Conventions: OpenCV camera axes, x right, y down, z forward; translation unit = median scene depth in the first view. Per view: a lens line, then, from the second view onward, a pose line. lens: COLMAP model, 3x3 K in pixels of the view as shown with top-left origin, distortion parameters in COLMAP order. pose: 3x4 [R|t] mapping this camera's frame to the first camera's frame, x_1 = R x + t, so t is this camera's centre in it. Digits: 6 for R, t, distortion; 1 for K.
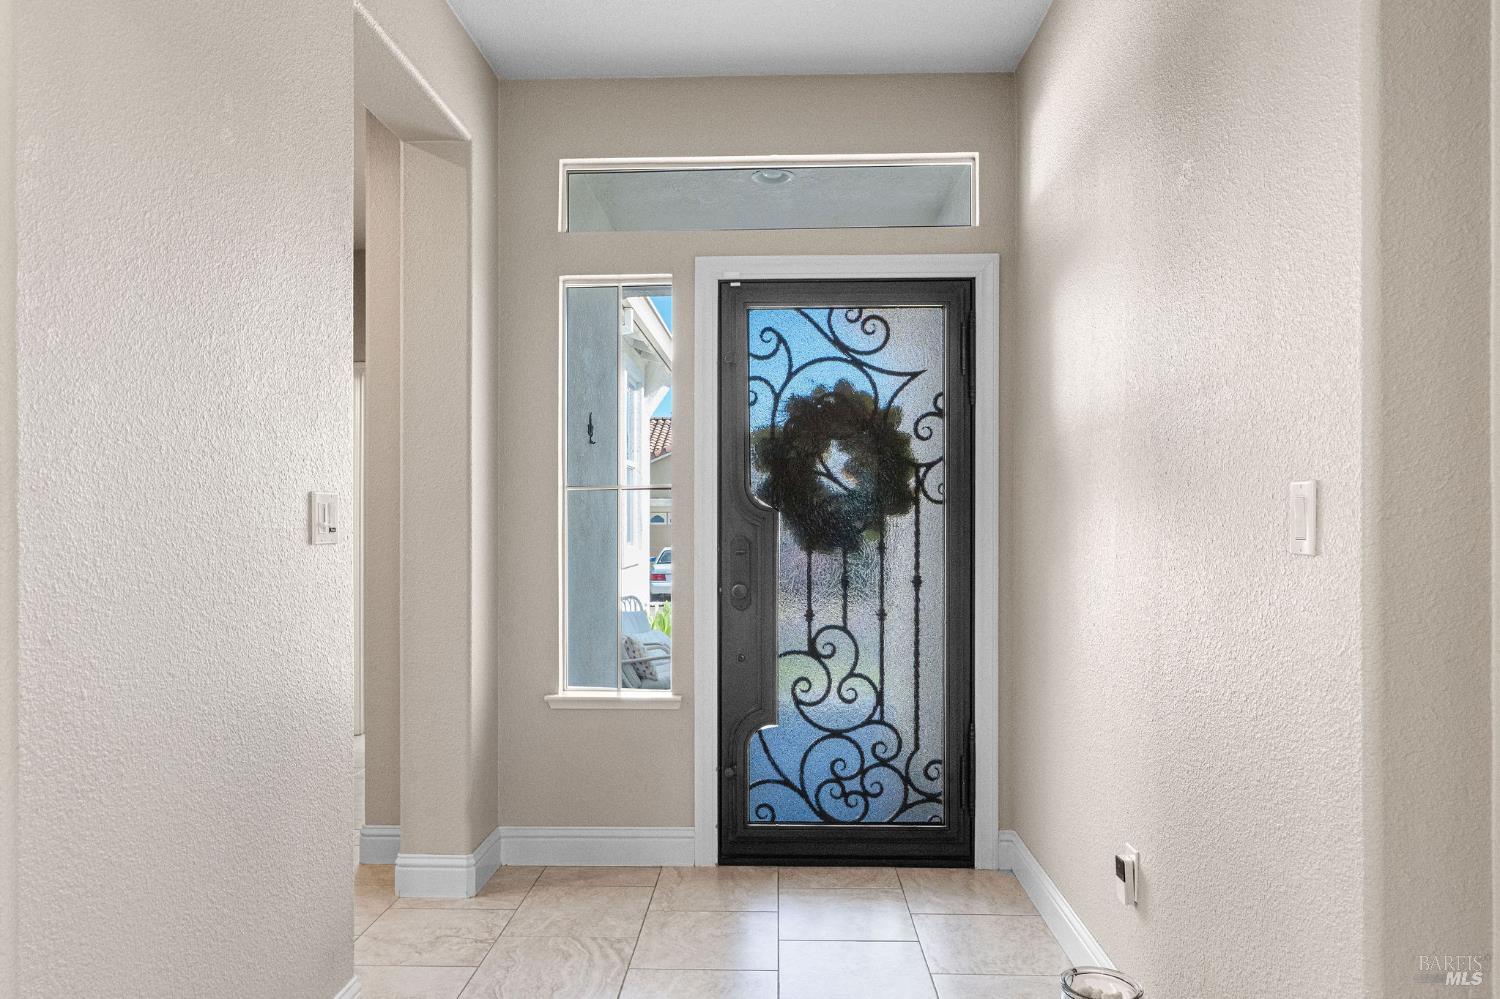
lens RADIAL K [[1005.9, 0, 737.8], [0, 1005.9, 507.4], [0, 0, 1]] dist [-0.039474, 0.000247]
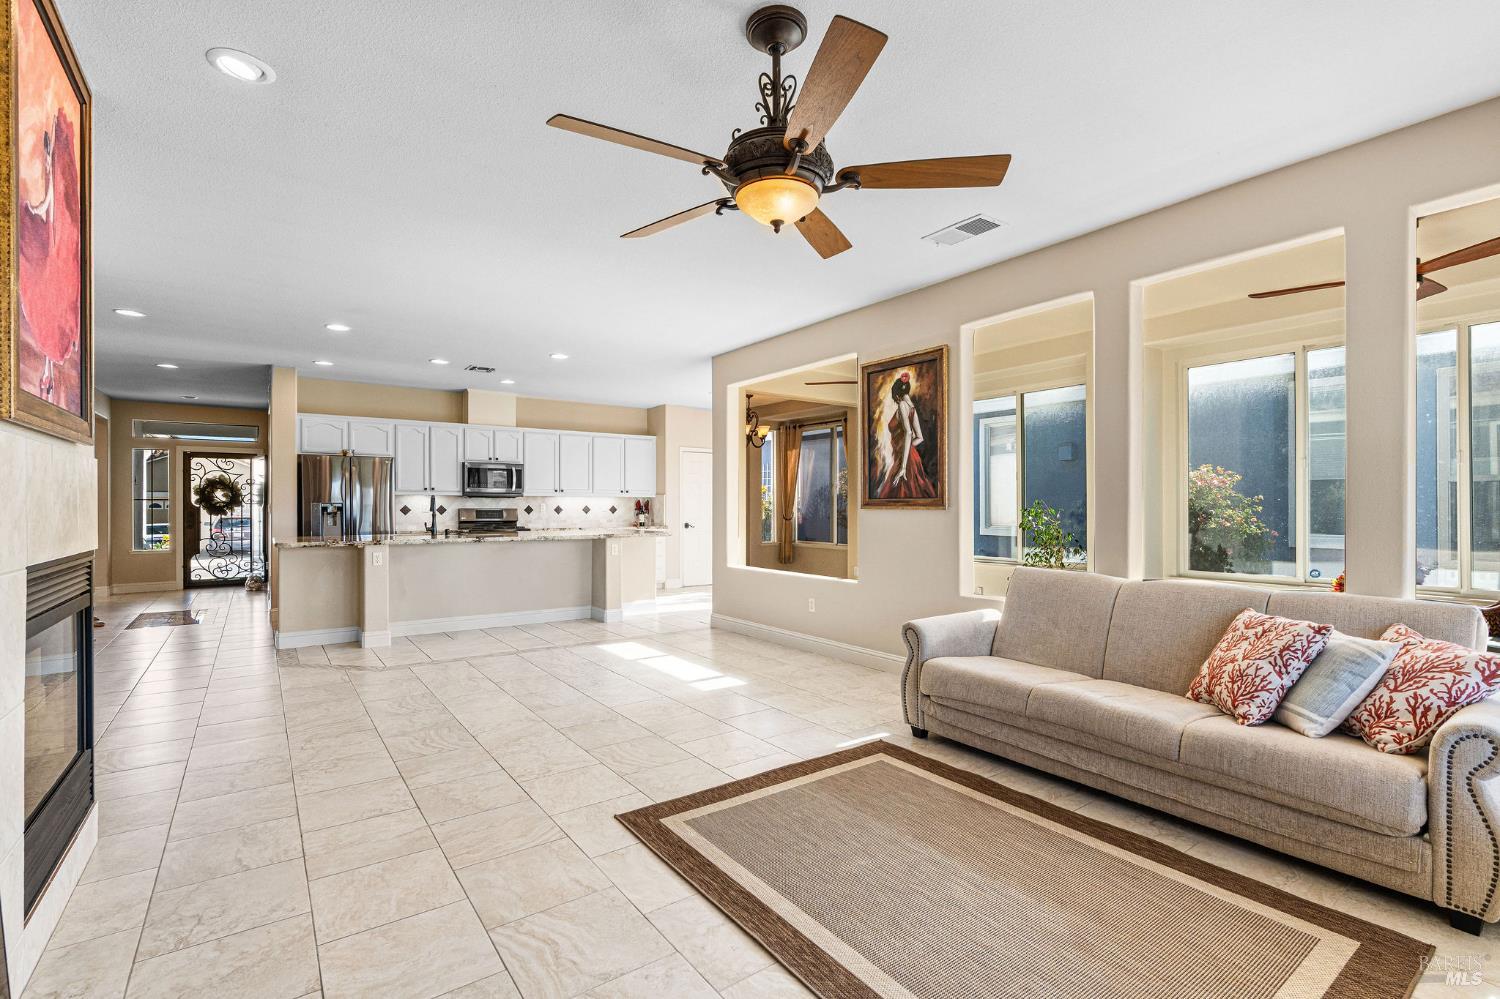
lens RADIAL K [[677.9, 0, 748.4], [0, 677.9, 498.9], [0, 0, 1]] dist [-0.008358, 0.003351]
pose [[0.793564, 0.003137, 0.608479, 0.141237], [-0.000981, 0.999992, -0.003877, -0.016507], [-0.608486, 0.002480, 0.793561, -2.740204]]
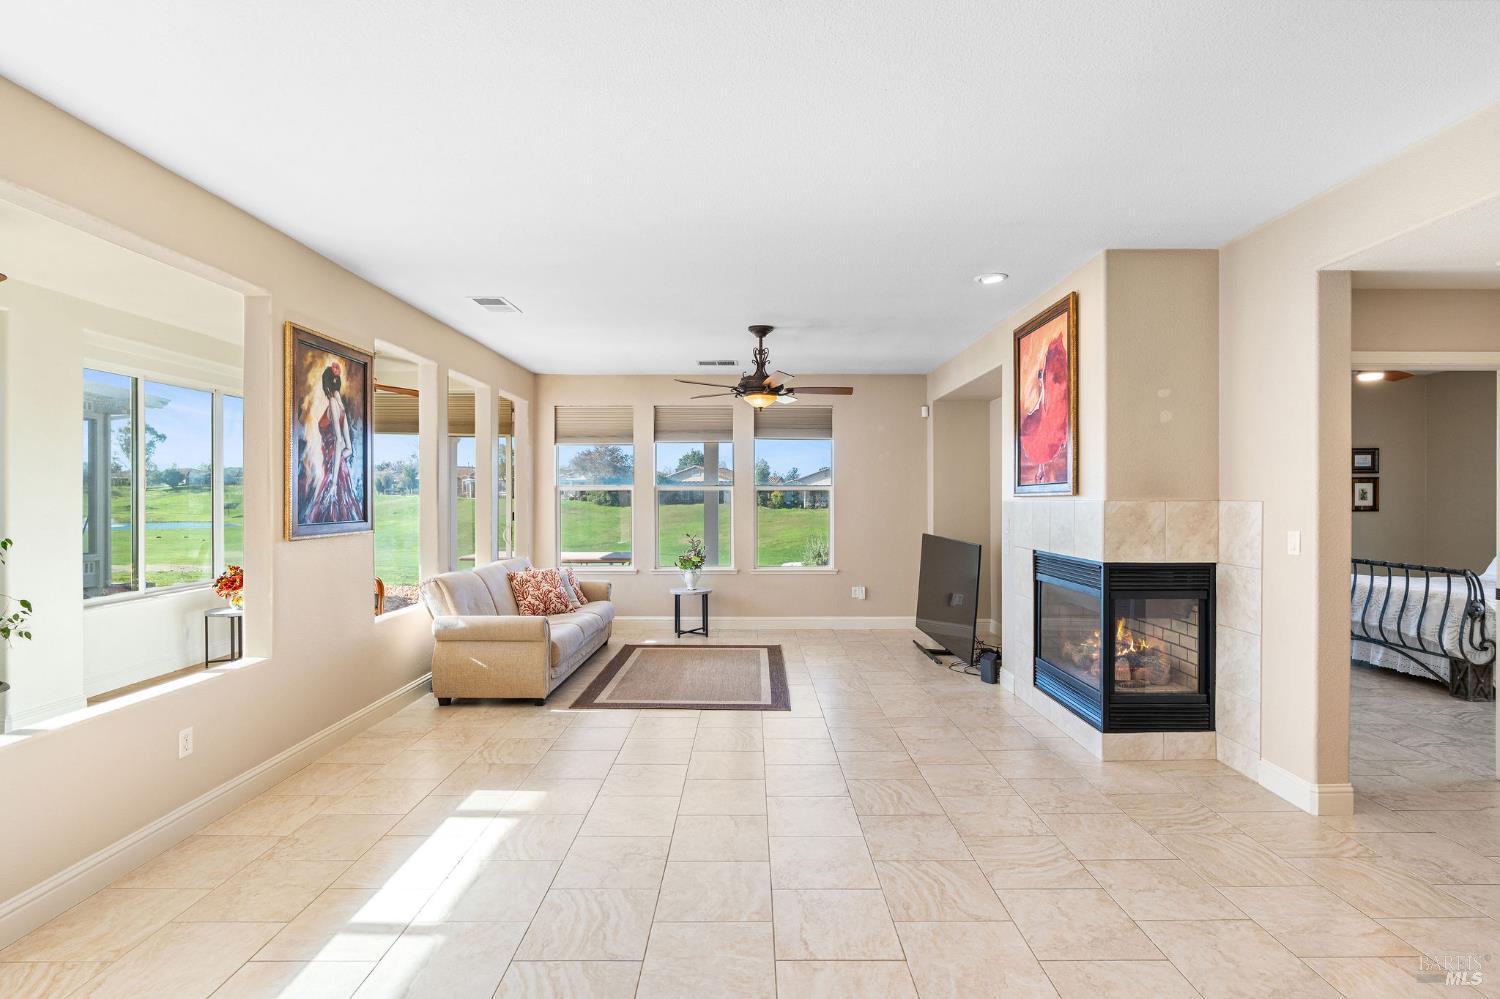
lens RADIAL K [[696.8, 0, 751.8], [0, 696.8, 503.7], [0, 0, 1]] dist [-0.012374, 0.001745]
pose [[-0.999692, -0.000846, -0.024806, 0.600861], [-0.000861, 0.999999, 0.000611, -0.055203], [0.024805, 0.000632, -0.999692, -0.684513]]
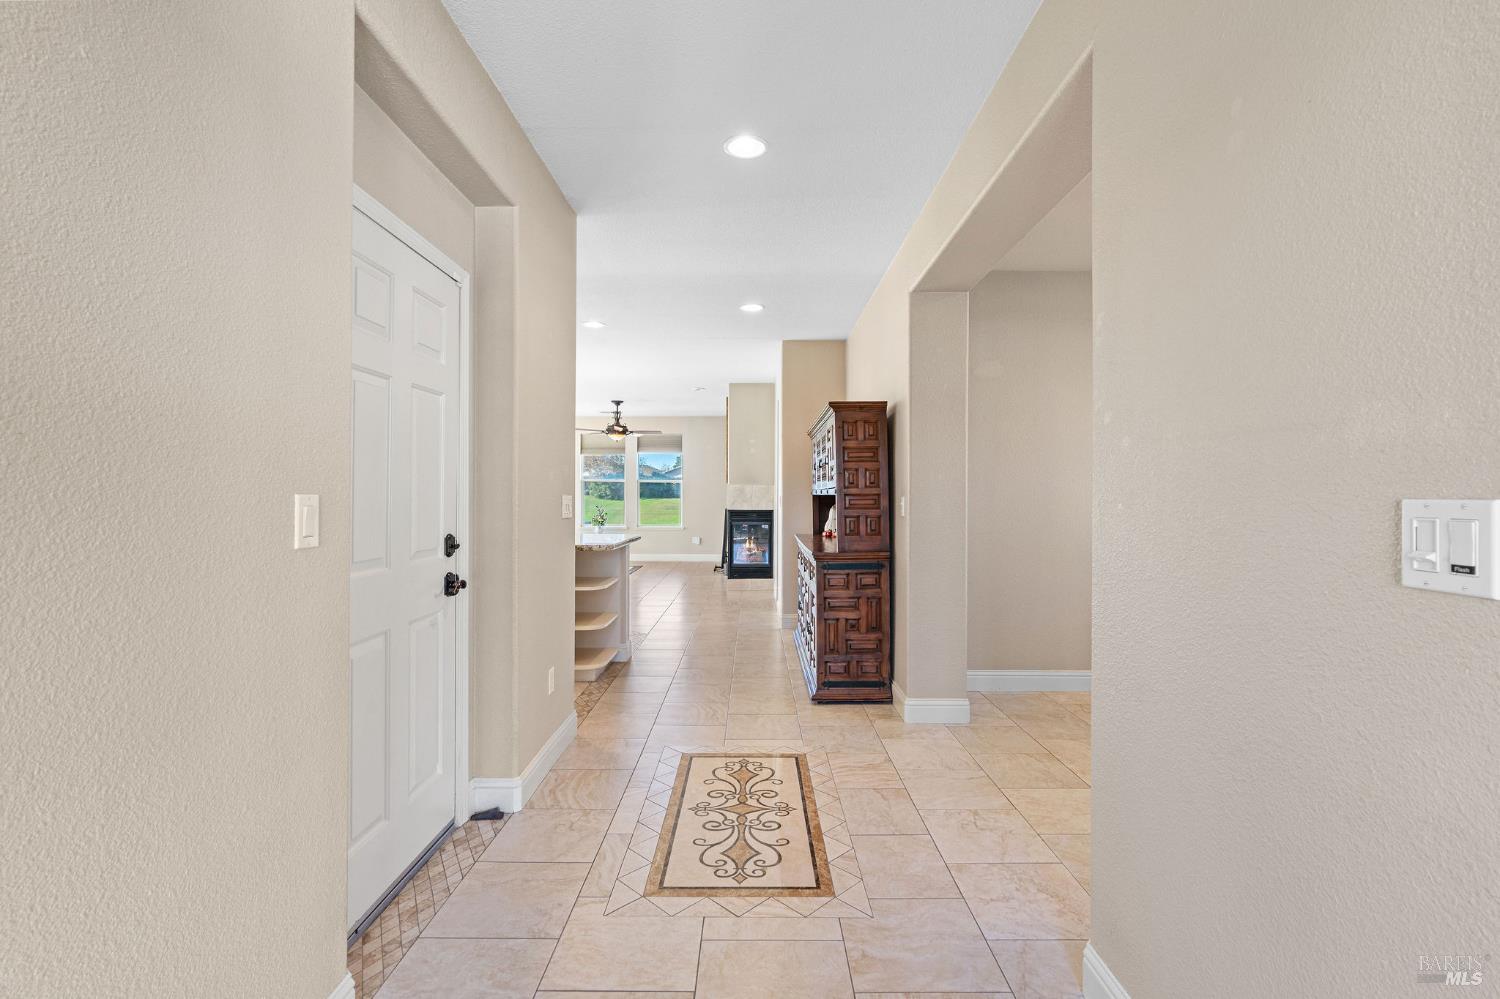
lens RADIAL K [[677.9, 0, 749.9], [0, 677.9, 510.1], [0, 0, 1]] dist [-0.008358, 0.003351]
pose [[-0.999853, -0.000233, -0.017115, -0.010295], [-0.000530, 0.999849, 0.017385, -0.007580], [0.017109, 0.017391, -0.999702, 0.850634]]
